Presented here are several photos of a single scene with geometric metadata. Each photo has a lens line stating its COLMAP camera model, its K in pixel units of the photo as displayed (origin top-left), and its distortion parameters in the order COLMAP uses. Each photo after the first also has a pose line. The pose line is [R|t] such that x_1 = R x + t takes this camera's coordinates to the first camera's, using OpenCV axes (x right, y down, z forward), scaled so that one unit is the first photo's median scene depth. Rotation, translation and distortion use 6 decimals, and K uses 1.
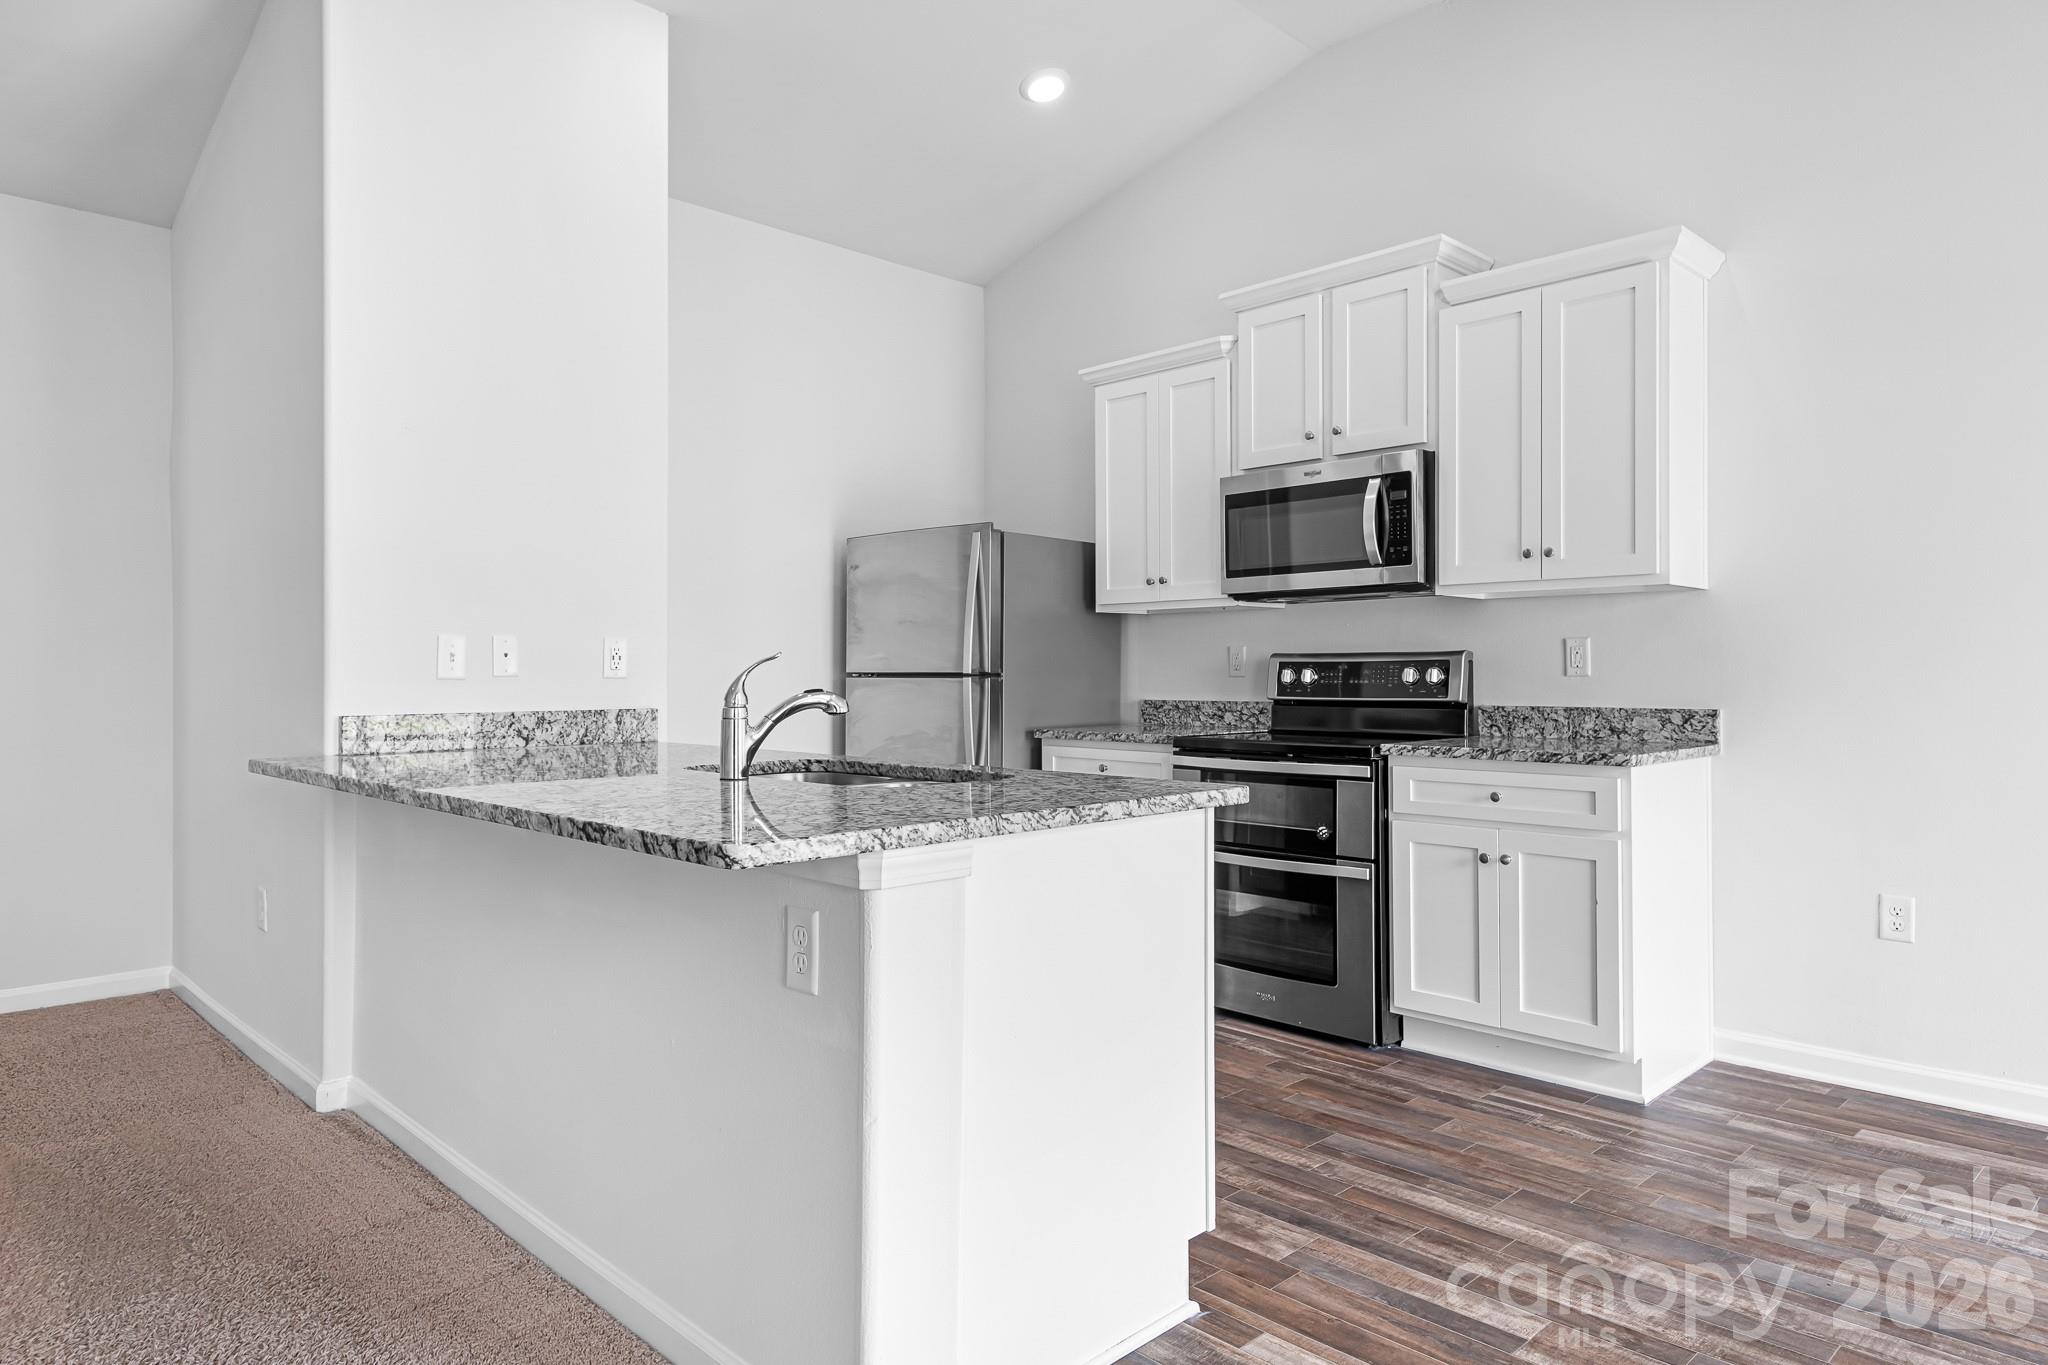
lens RADIAL K [[1241.2, 0, 1025.8], [0, 1241.2, 665.4], [0, 0, 1]] dist [0.014963, -0.000852]
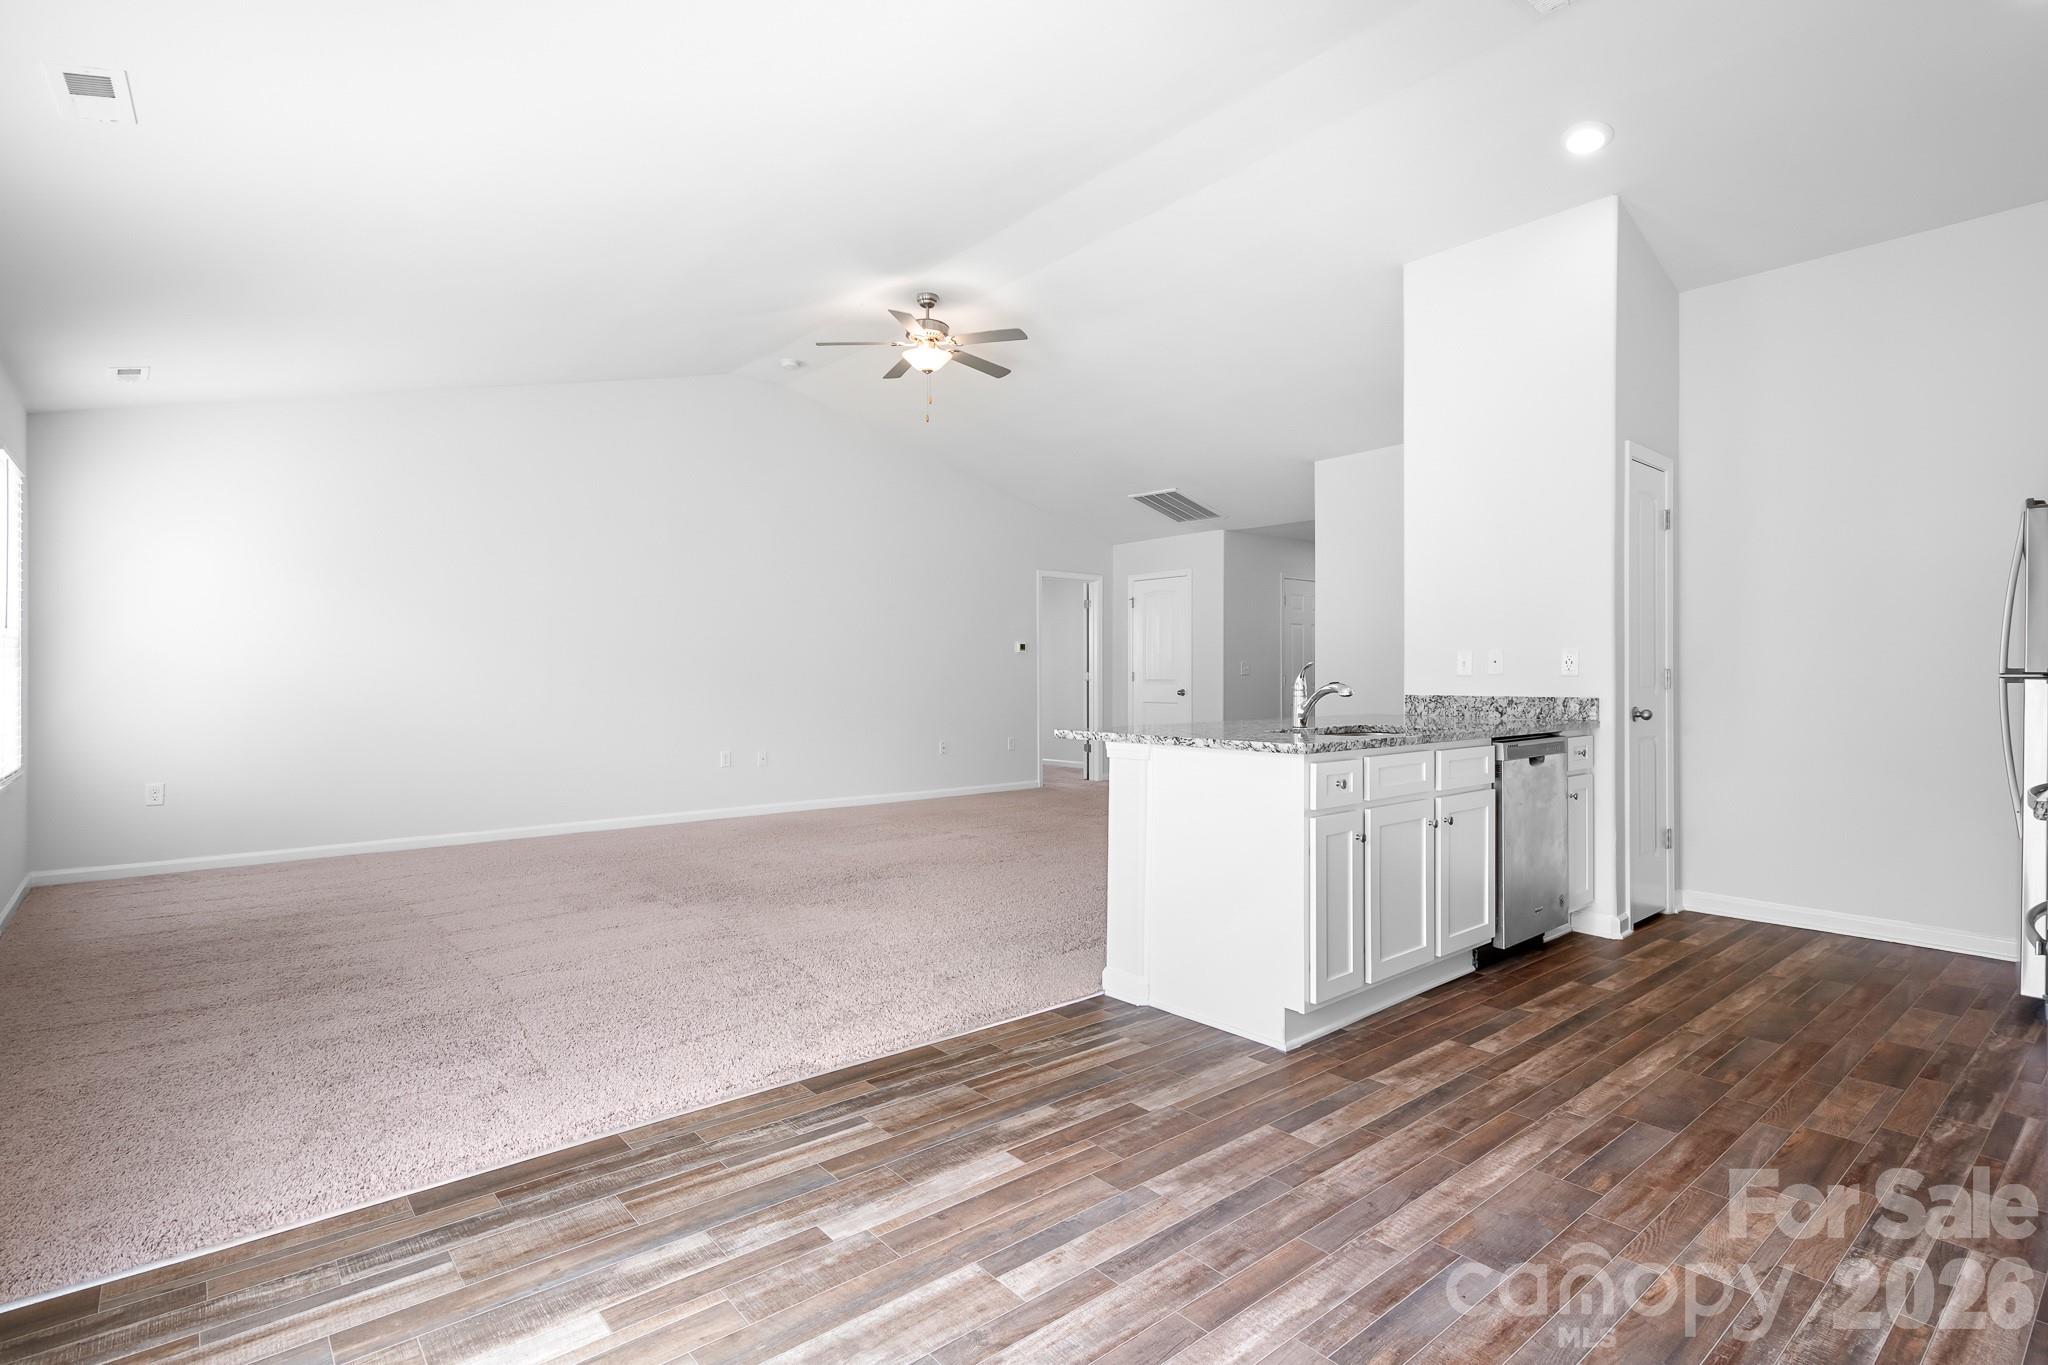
lens RADIAL K [[987.2, 0, 1034.5], [0, 987.2, 672.5], [0, 0, 1]] dist [0.028928, -0.010492]
pose [[-0.047185, 0.001839, -0.998884, 0.887190], [0.005776, 0.999982, 0.001568, 0.000285], [0.998869, -0.005695, -0.047195, 0.430252]]
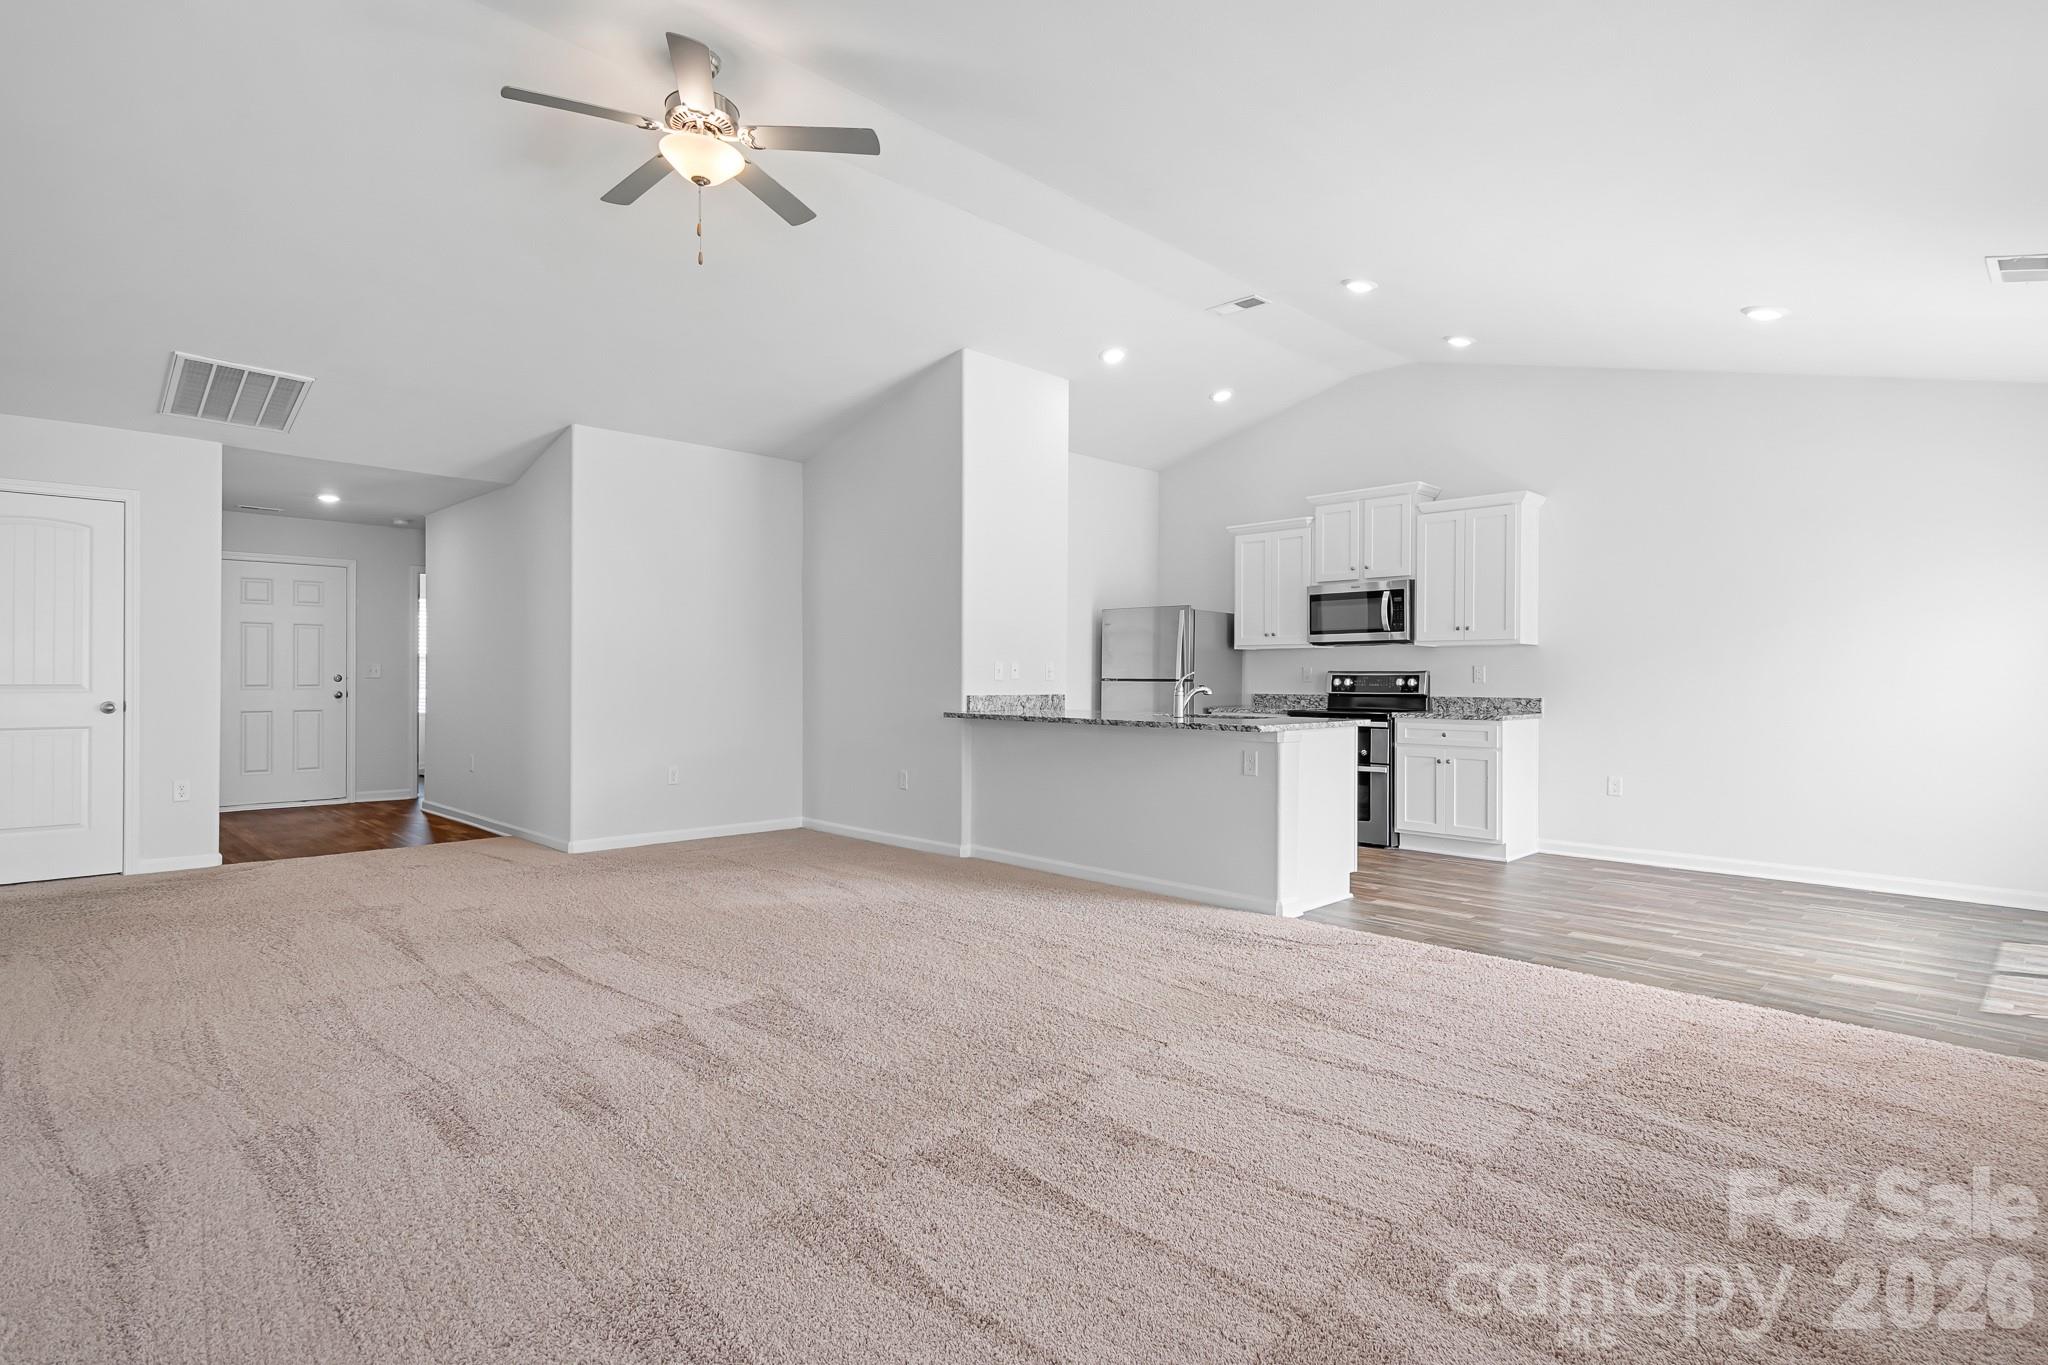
lens RADIAL K [[987.2, 0, 1034.5], [0, 987.2, 672.5], [0, 0, 1]] dist [0.028928, -0.010492]
pose [[0.999942, 0.008005, 0.007221, -0.370111], [-0.008006, 0.999968, 0.000145, -0.004292], [-0.007219, -0.000203, 0.999974, -0.778651]]
